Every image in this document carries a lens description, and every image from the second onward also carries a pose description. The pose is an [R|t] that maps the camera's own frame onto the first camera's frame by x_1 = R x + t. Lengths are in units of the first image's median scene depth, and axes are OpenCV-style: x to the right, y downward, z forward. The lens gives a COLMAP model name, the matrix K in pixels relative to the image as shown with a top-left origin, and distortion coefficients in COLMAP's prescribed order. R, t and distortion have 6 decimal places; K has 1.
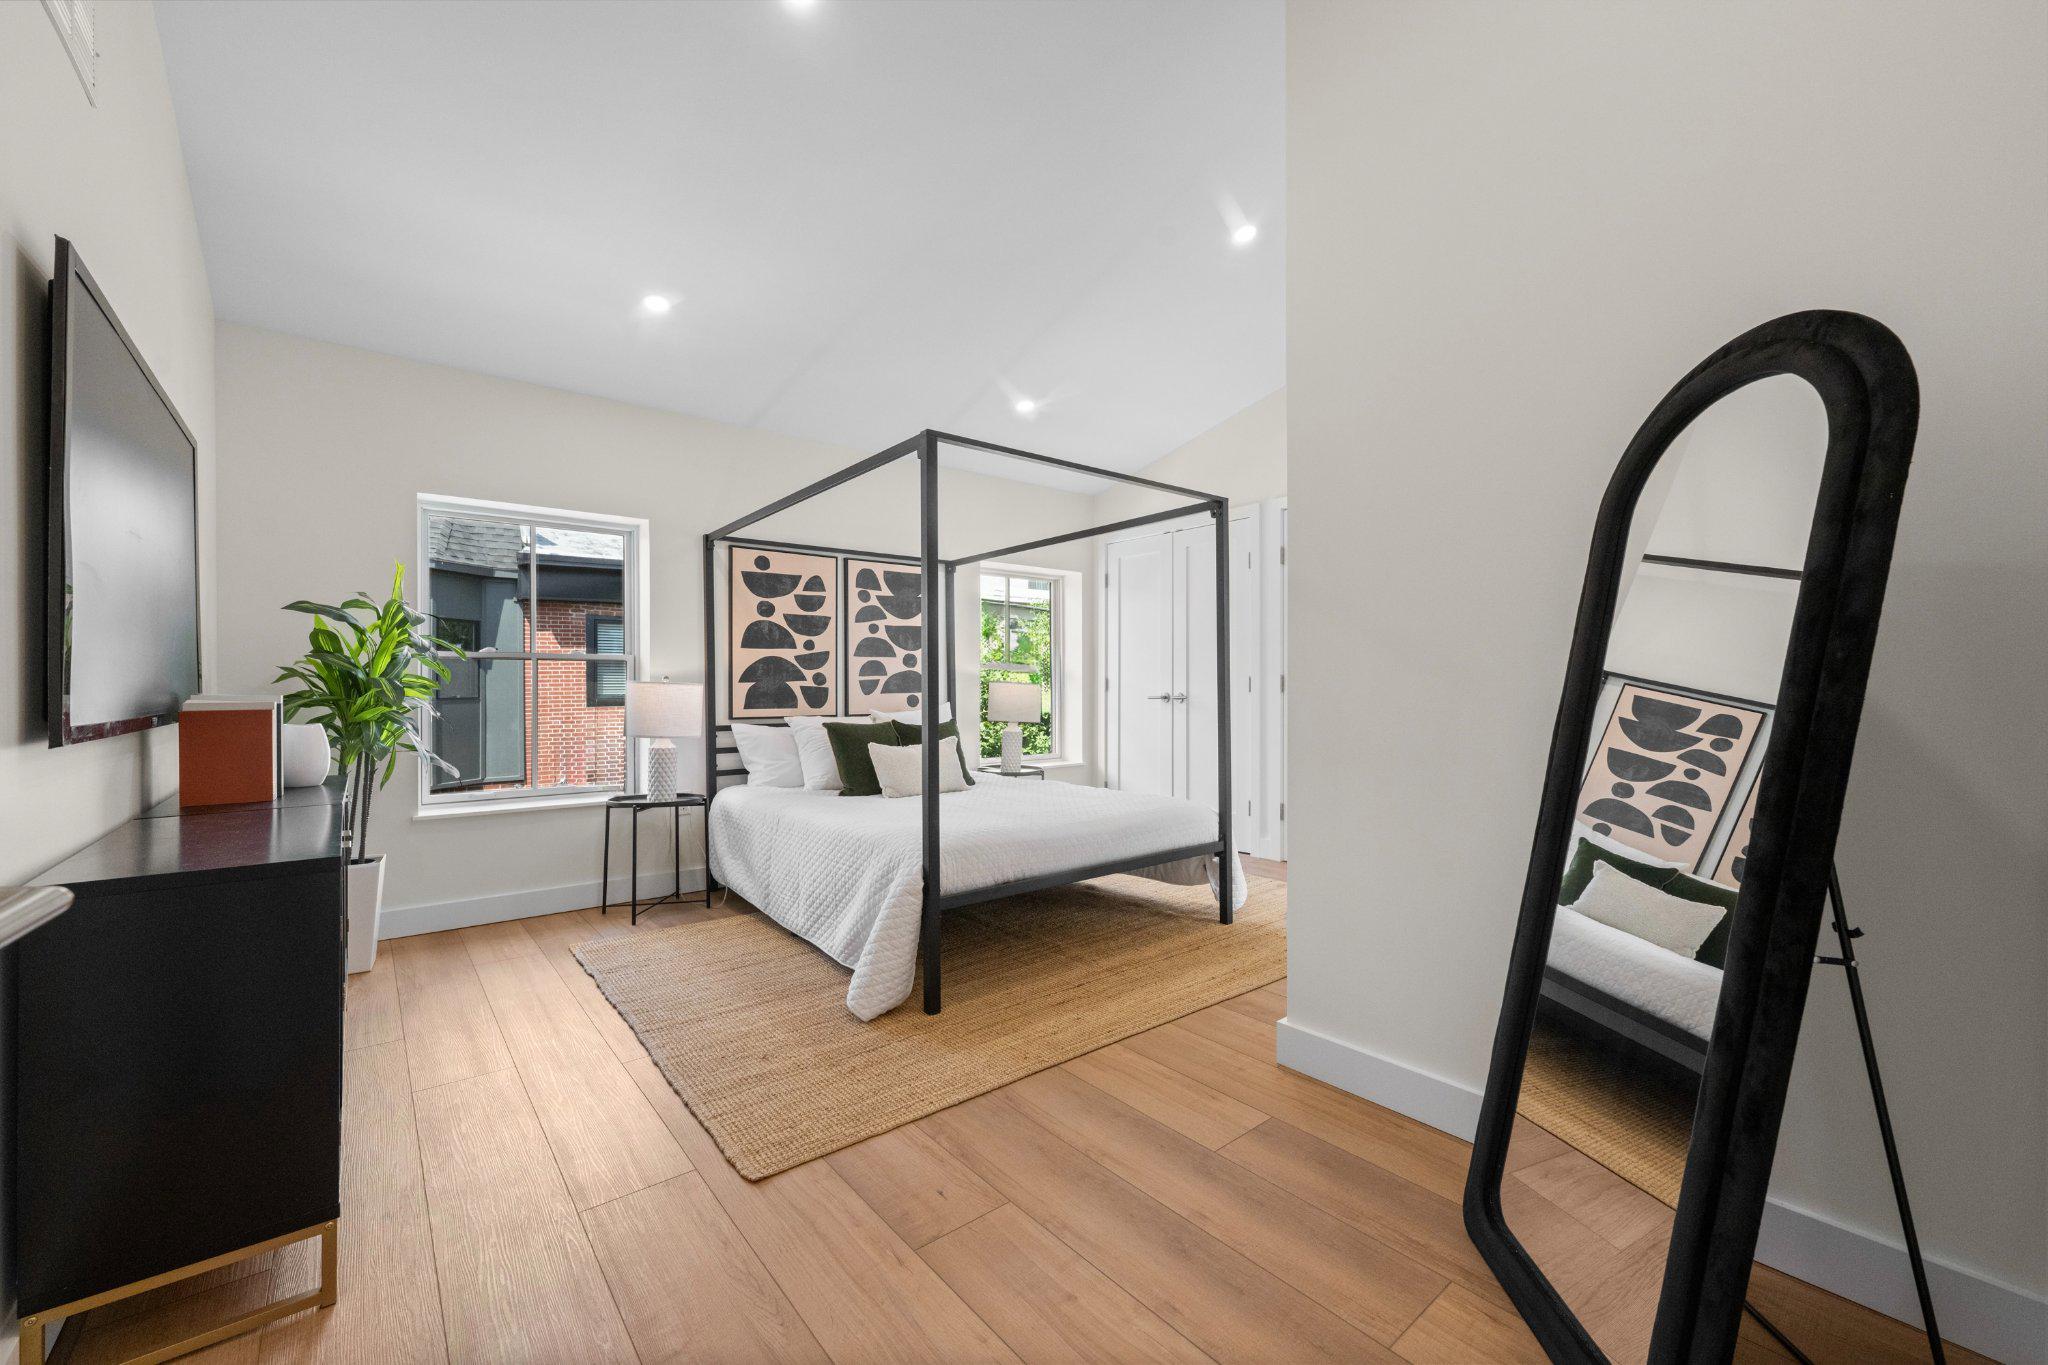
lens RADIAL K [[813.5, 0, 1014.1], [0, 813.5, 689.9], [0, 0, 1]] dist [0.002533, -0.000696]
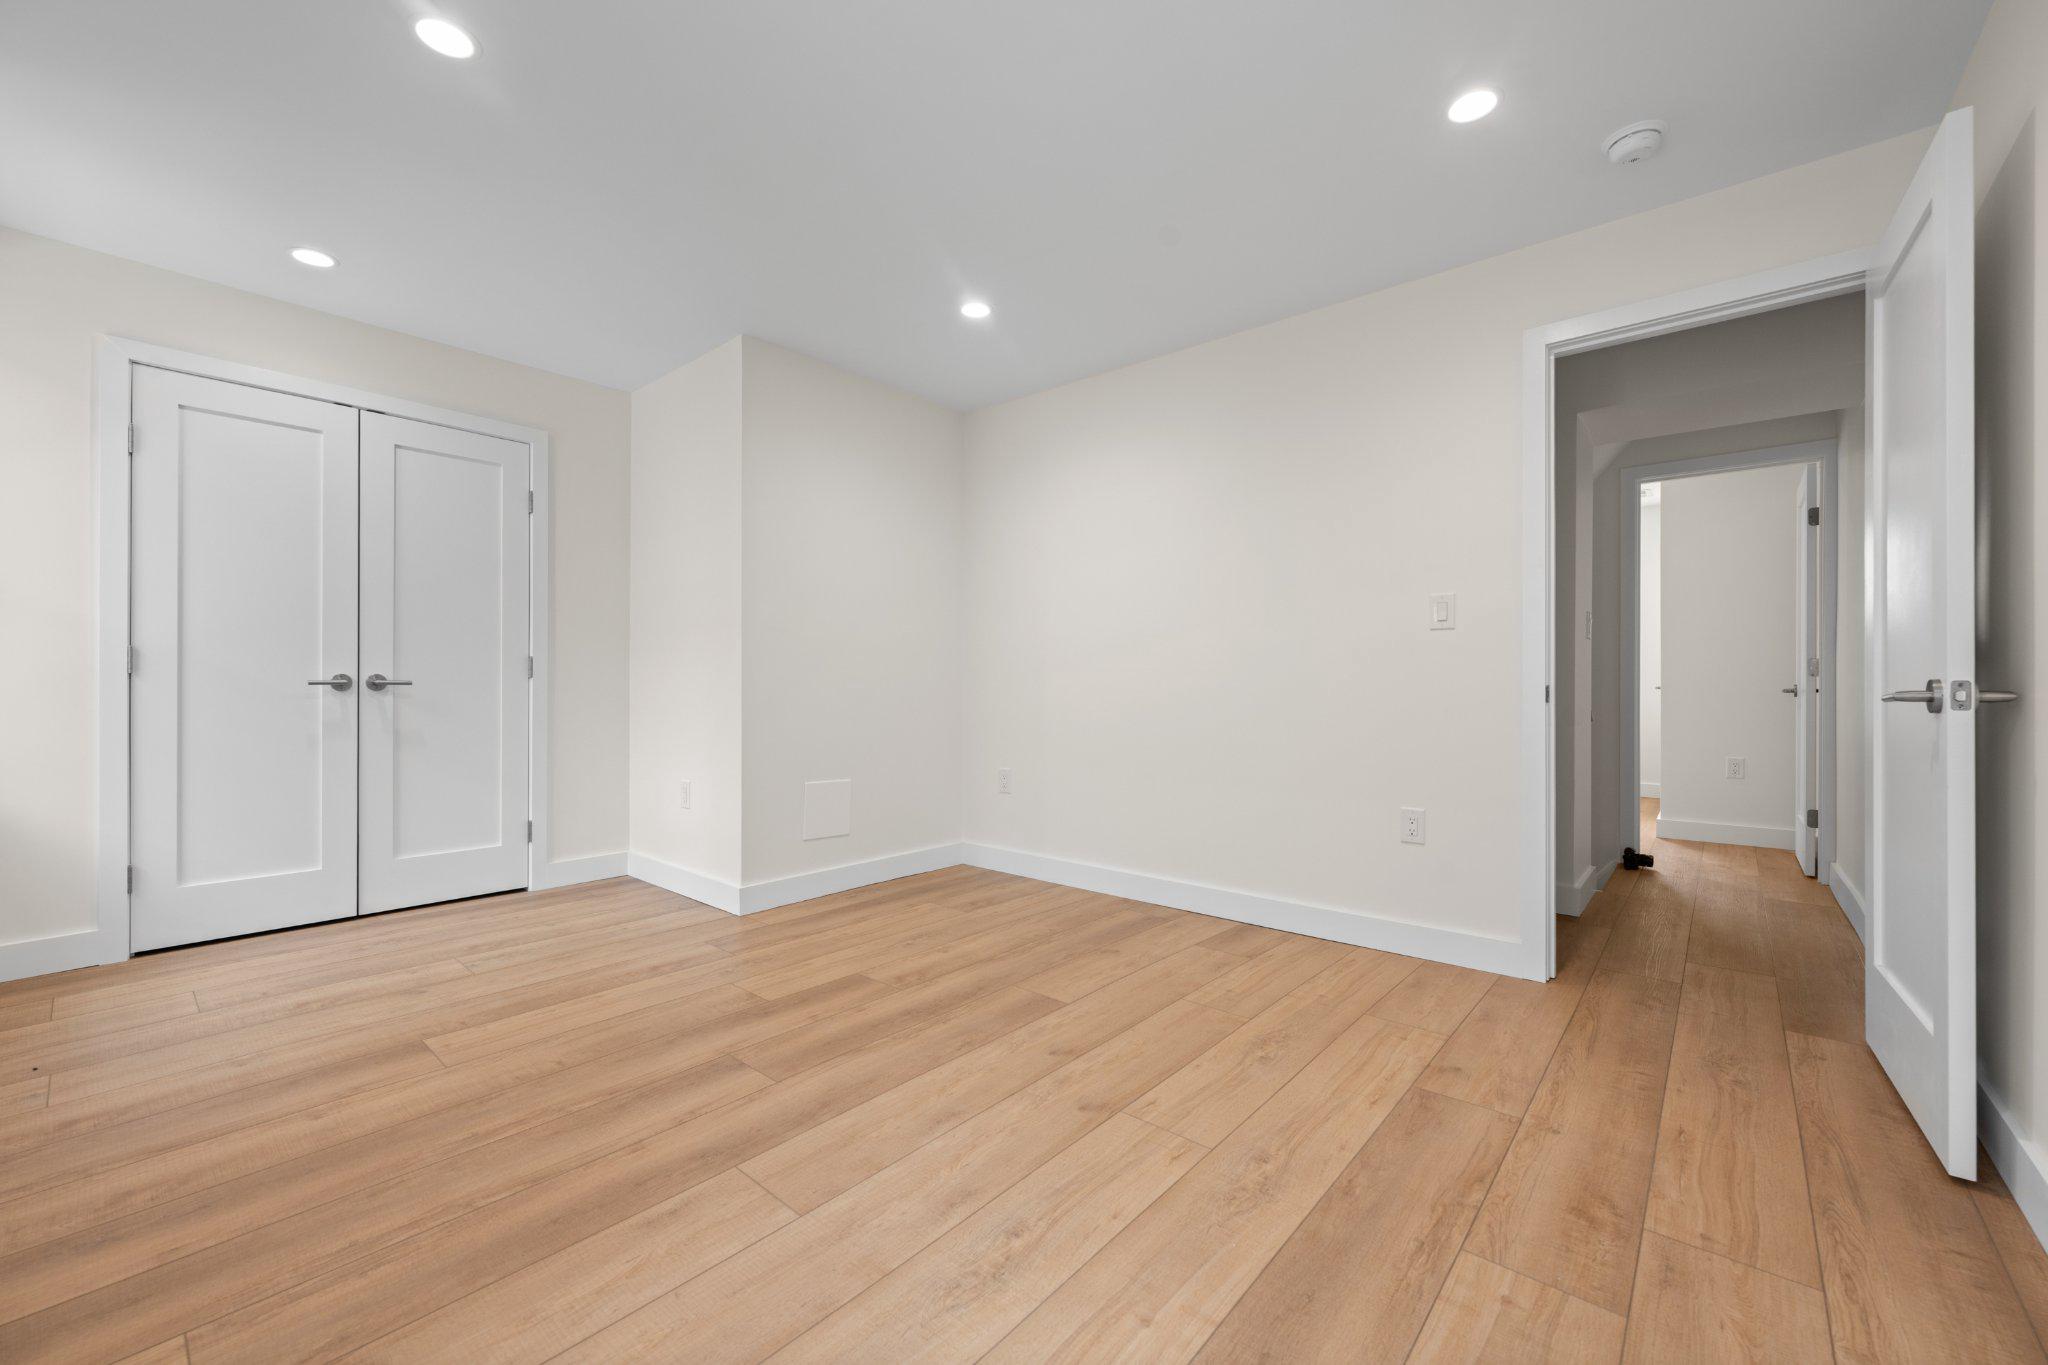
lens RADIAL K [[813.5, 0, 1013.7], [0, 813.5, 670.5], [0, 0, 1]] dist [0.002533, -0.000696]
pose [[-0.173817, 0.027317, 0.984399, -0.567708], [0.013347, 0.999589, -0.025381, 0.027070], [-0.984688, 0.008727, -0.174110, 0.778193]]
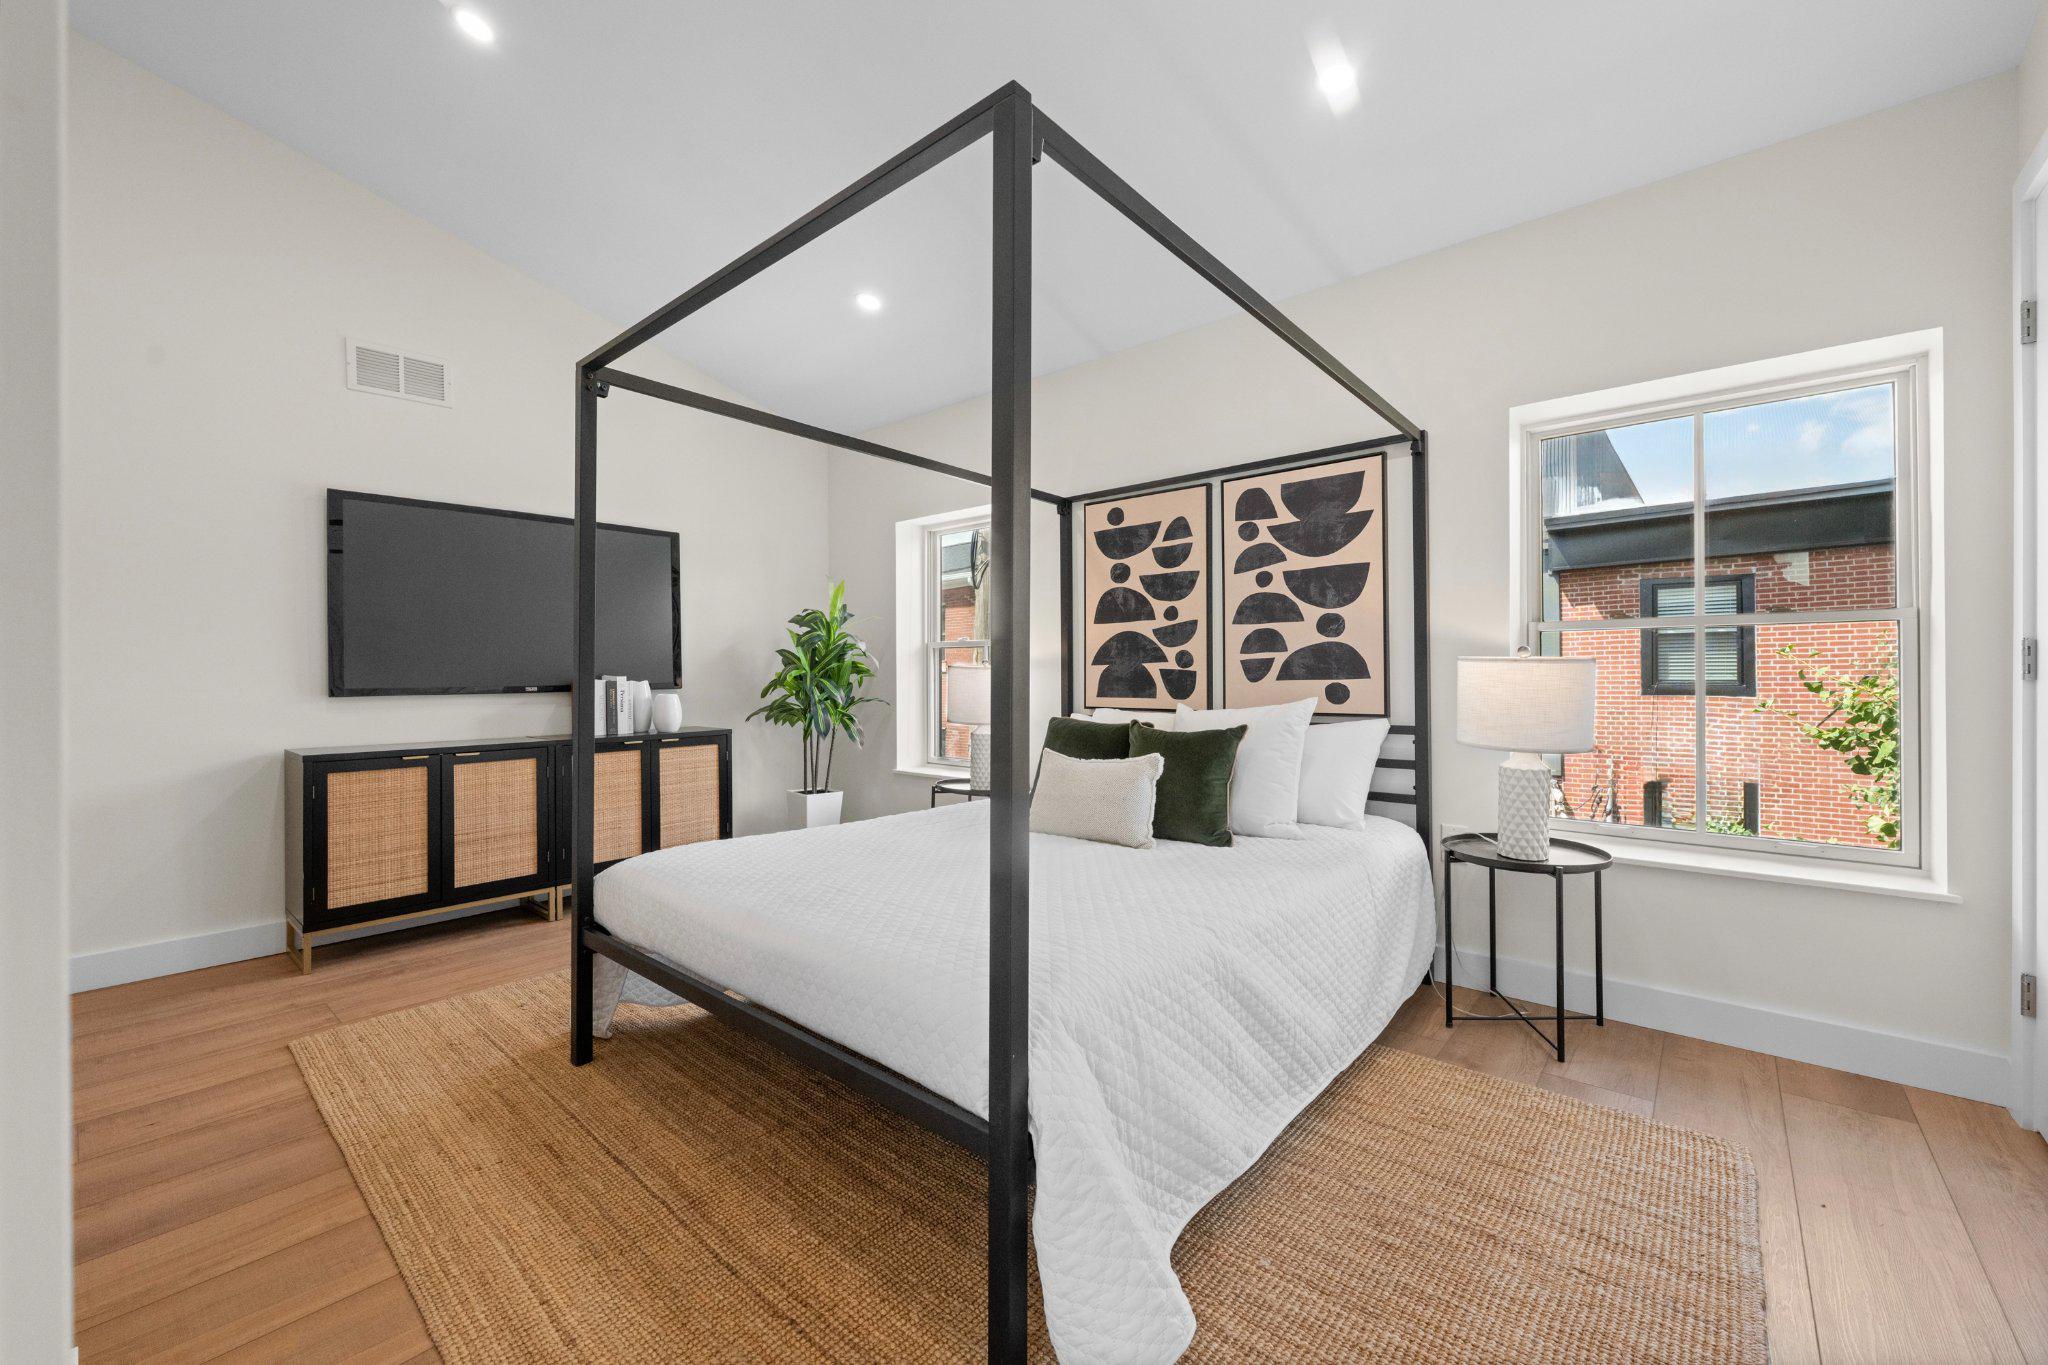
lens RADIAL K [[813.5, 0, 1015.5], [0, 813.5, 677.5], [0, 0, 1]] dist [0.002533, -0.000696]
pose [[0.174542, 0.006784, -0.984626, 0.466782], [-0.001614, 0.999977, 0.006604, -0.001729], [0.984648, 0.000437, 0.174549, 0.759562]]
